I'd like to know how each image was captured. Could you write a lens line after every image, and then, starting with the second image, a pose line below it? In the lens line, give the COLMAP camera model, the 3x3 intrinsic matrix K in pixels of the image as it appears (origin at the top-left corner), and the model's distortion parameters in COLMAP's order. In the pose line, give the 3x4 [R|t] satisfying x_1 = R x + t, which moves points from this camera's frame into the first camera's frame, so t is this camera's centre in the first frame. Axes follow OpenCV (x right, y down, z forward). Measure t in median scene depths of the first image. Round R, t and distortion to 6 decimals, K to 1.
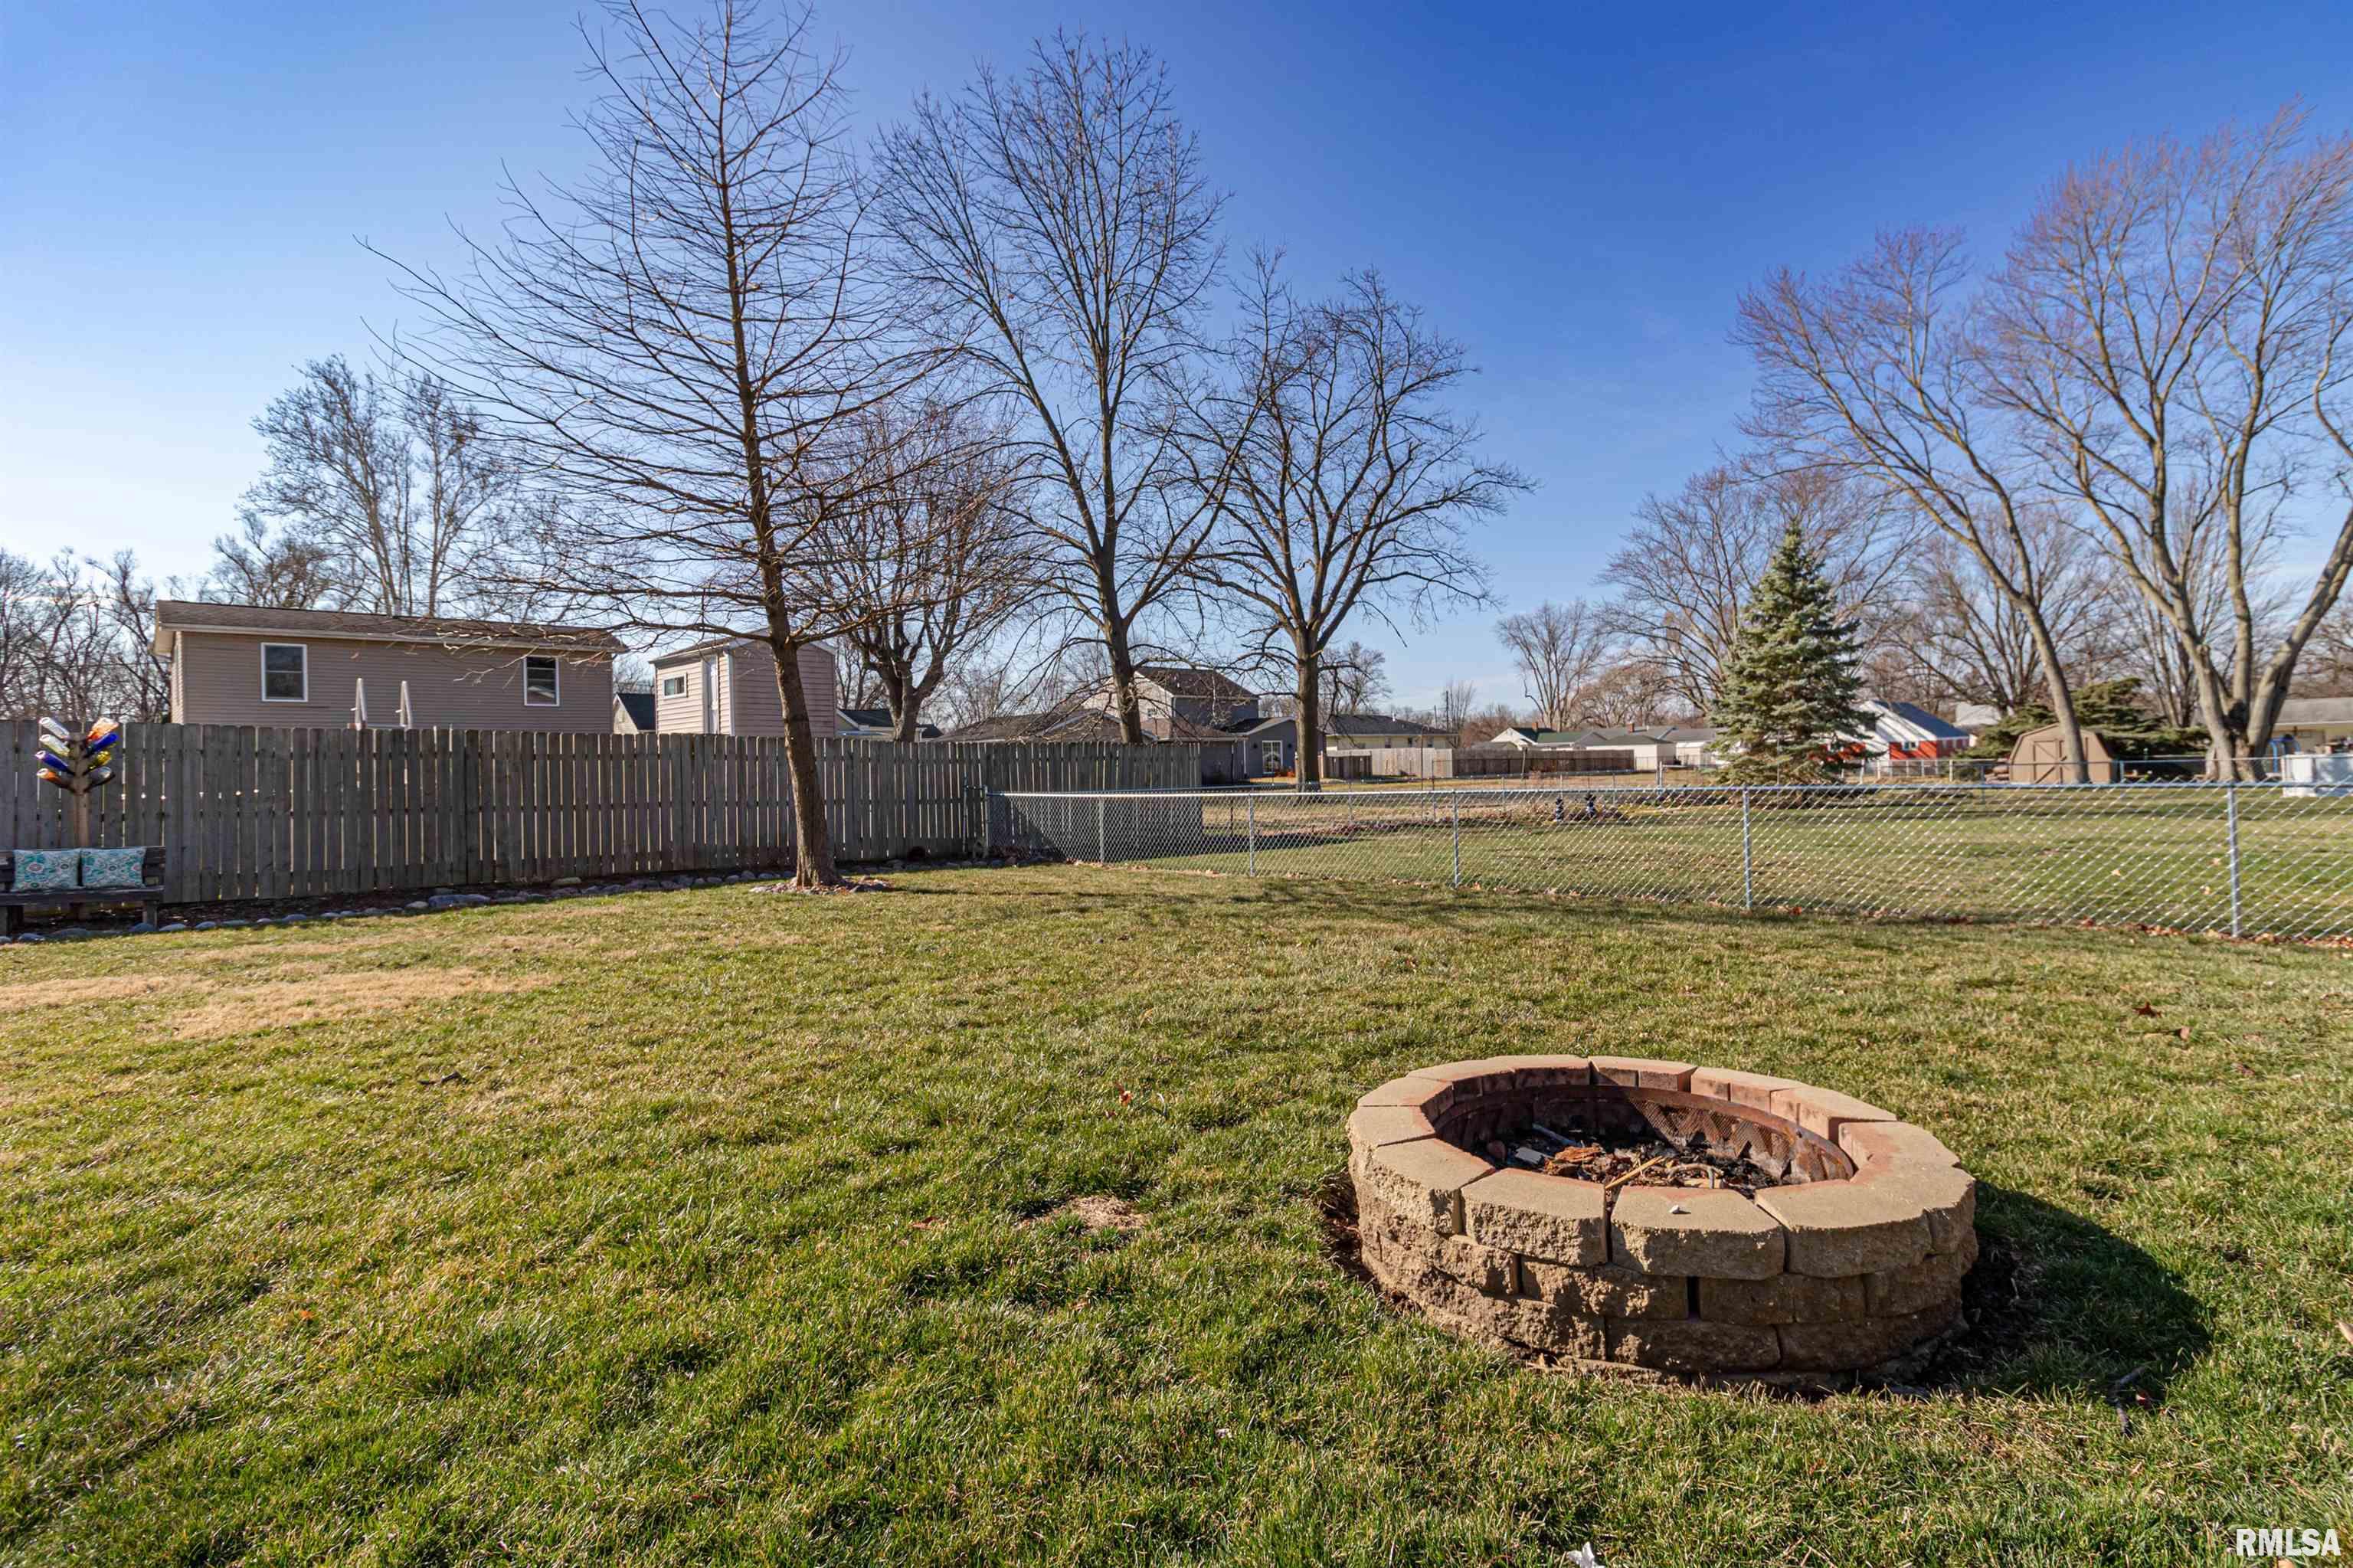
lens RADIAL K [[1101.2, 0, 1200.9], [0, 1101.2, 753.5], [0, 0, 1]] dist [0.000272, -0.000103]
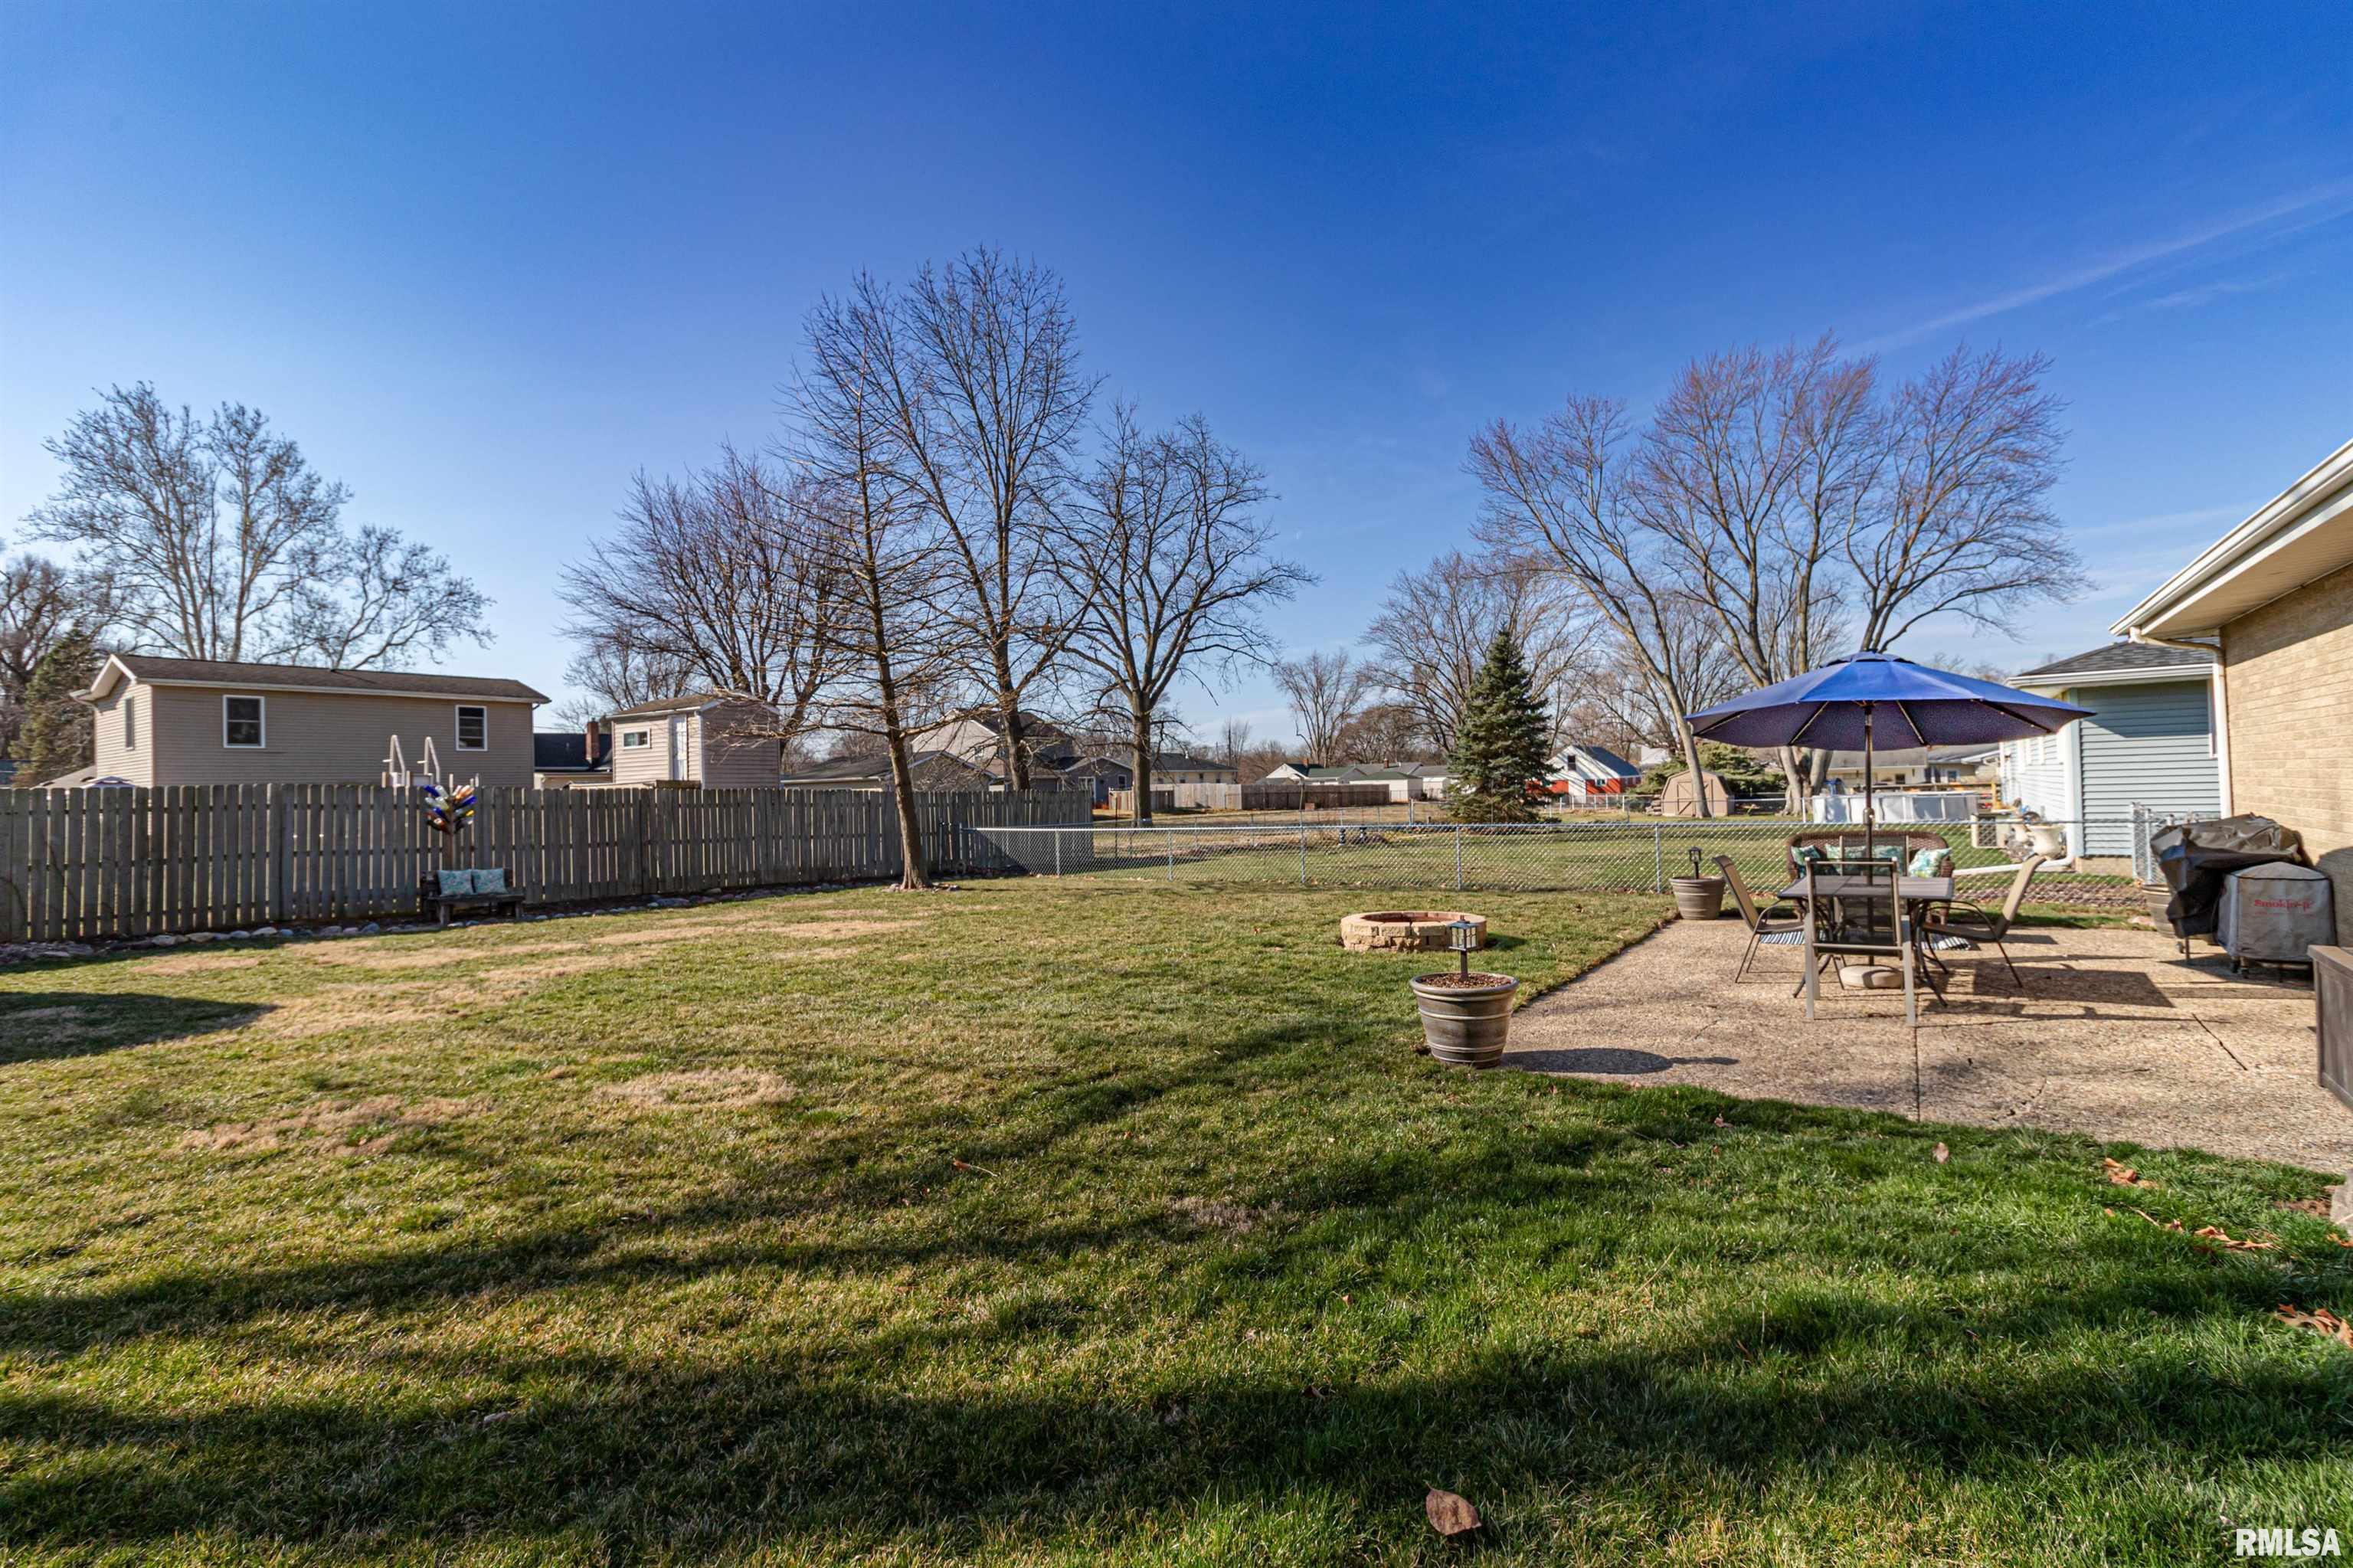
lens RADIAL K [[1082.7, 0, 1184.1], [0, 1082.7, 764.1], [0, 0, 1]] dist [0.000978, -0.000566]
pose [[0.981966, 0.005151, 0.188986, -0.080302], [-0.001943, 0.999851, -0.017155, -0.010179], [-0.189047, 0.016478, 0.981830, -0.185572]]
